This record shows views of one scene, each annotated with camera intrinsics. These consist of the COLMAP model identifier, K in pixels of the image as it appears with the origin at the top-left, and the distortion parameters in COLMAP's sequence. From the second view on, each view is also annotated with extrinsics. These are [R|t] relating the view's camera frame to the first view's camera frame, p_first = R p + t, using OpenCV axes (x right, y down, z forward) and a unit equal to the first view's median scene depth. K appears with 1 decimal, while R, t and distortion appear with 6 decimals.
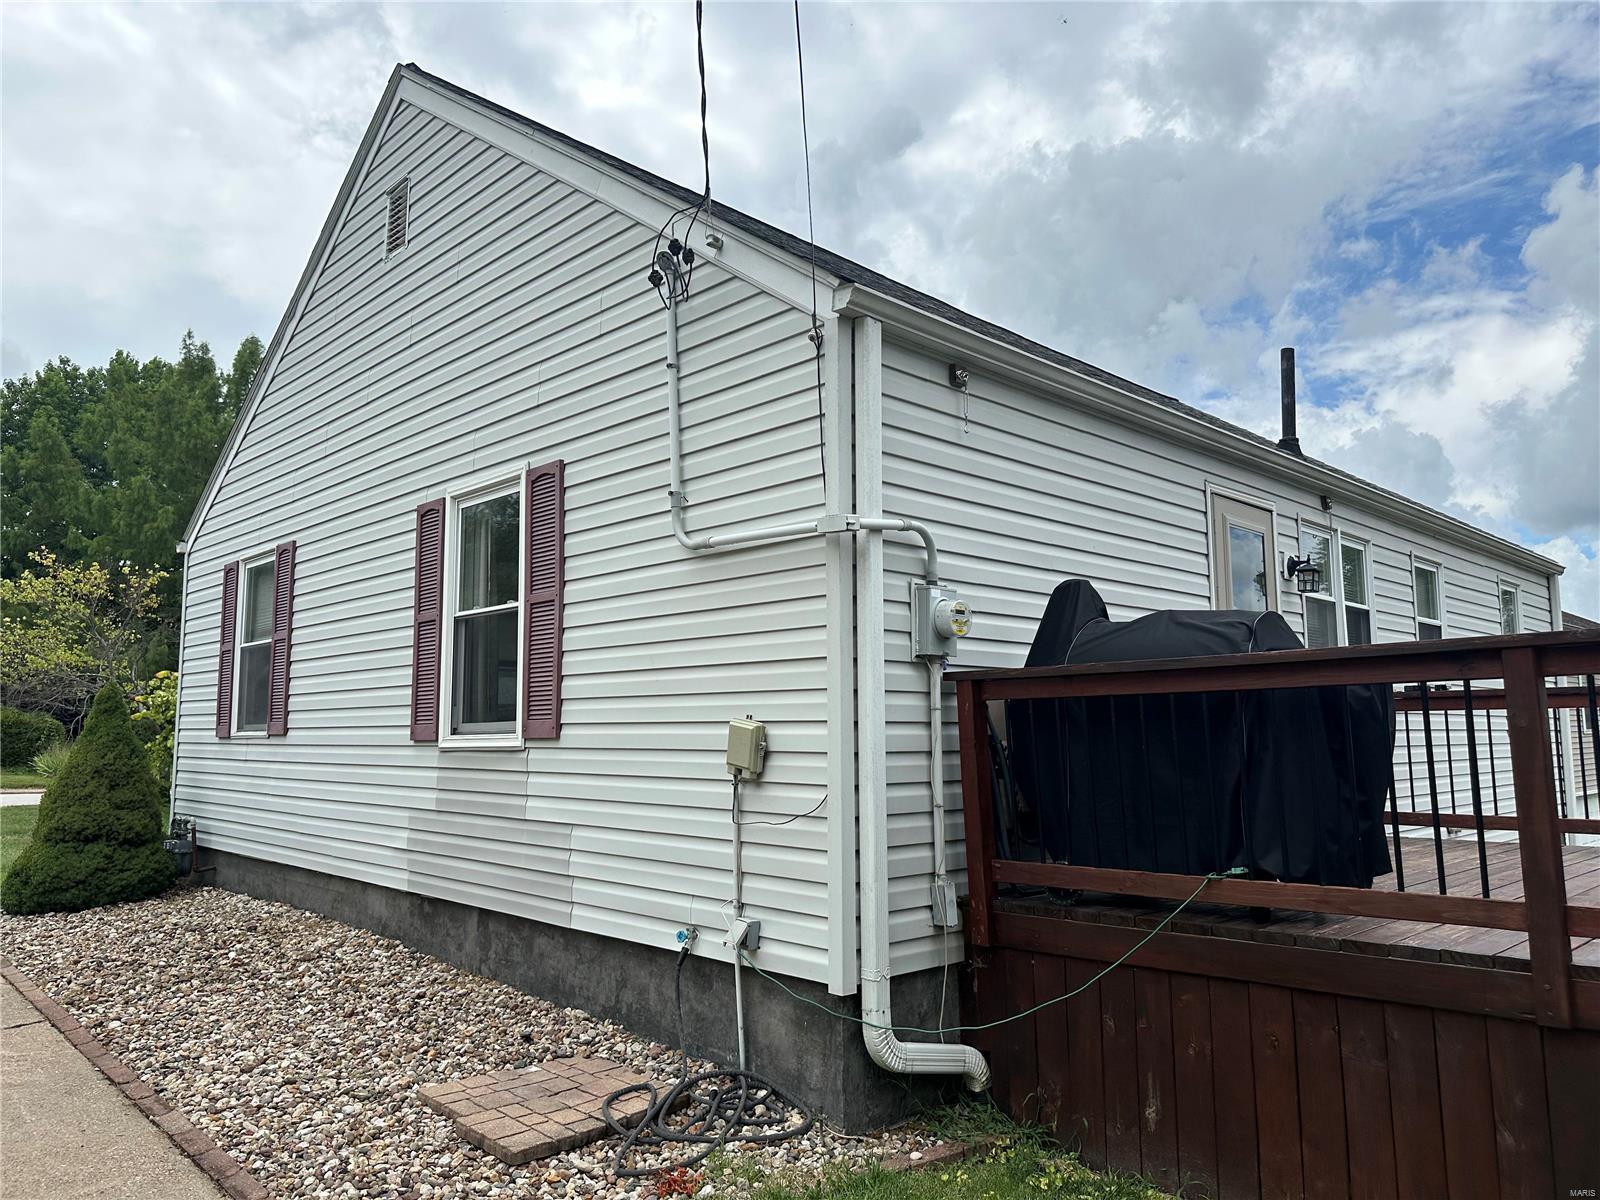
lens RADIAL K [[1150.2, 0, 784.9], [0, 1150.2, 596.5], [0, 0, 1]] dist [0.096068, -0.125089]
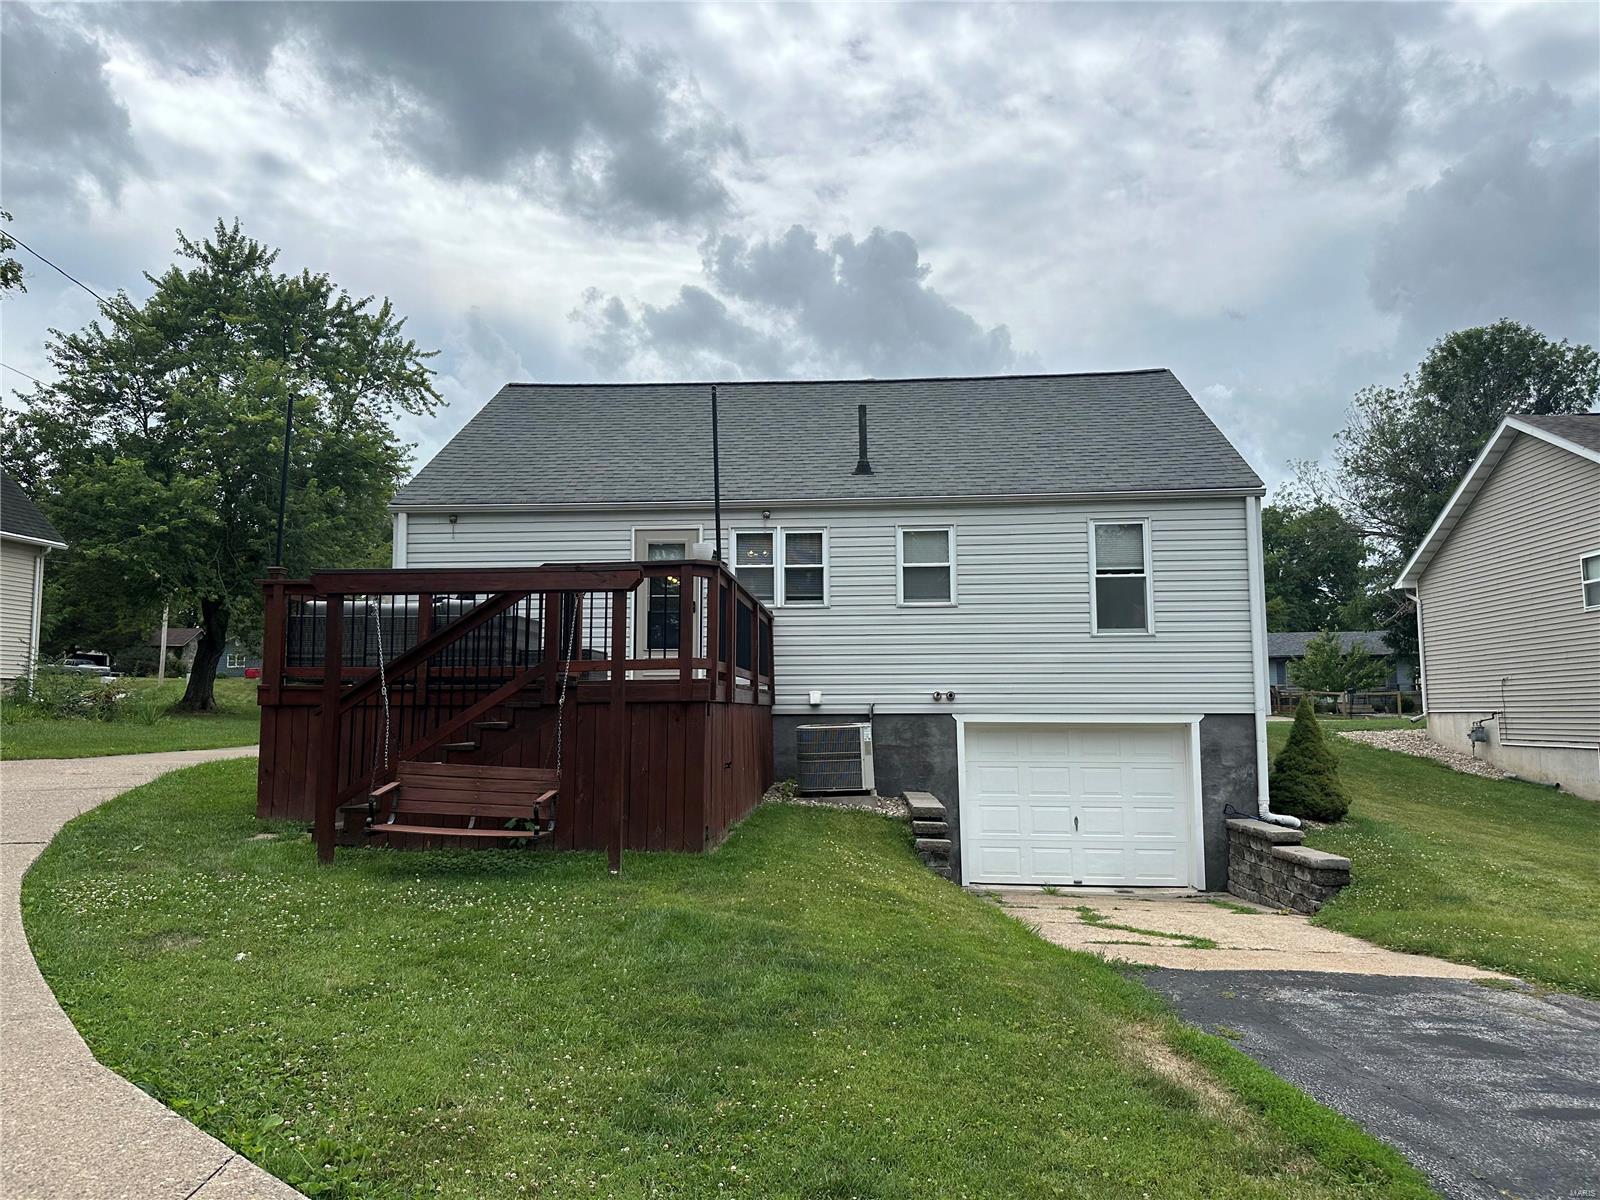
lens RADIAL K [[1130.0, 0, 802.8], [0, 1130.0, 608.1], [0, 0, 1]] dist [0.126179, -0.159482]
pose [[0.663845, -0.057489, -0.745657, 3.101210], [0.090359, 0.995903, 0.003663, 0.113987], [0.742392, -0.069808, 0.666319, -0.325024]]
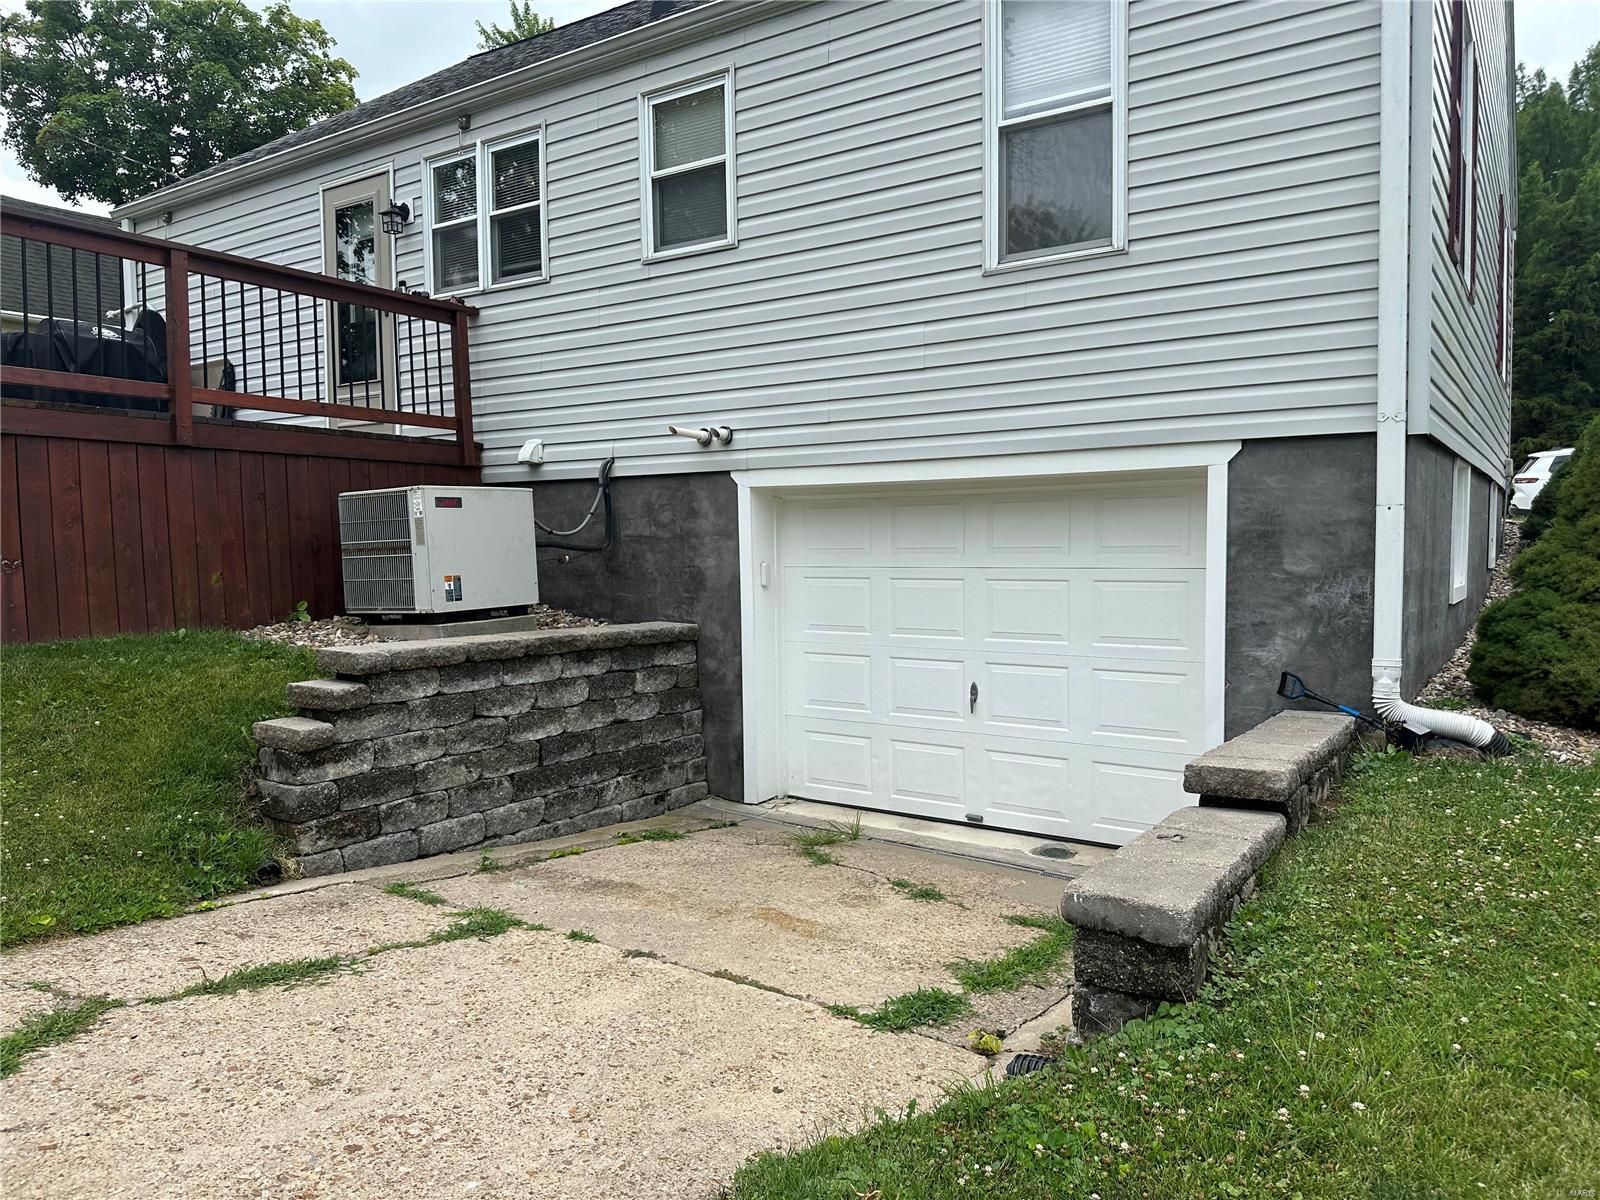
lens RADIAL K [[1126.0, 0, 806.3], [0, 1126.0, 616.9], [0, 0, 1]] dist [0.046574, -0.045947]
pose [[0.212125, 0.075001, -0.974360, 2.597242], [0.131677, 0.985764, 0.104546, 0.484853], [0.968331, -0.150478, 0.199230, 1.706633]]
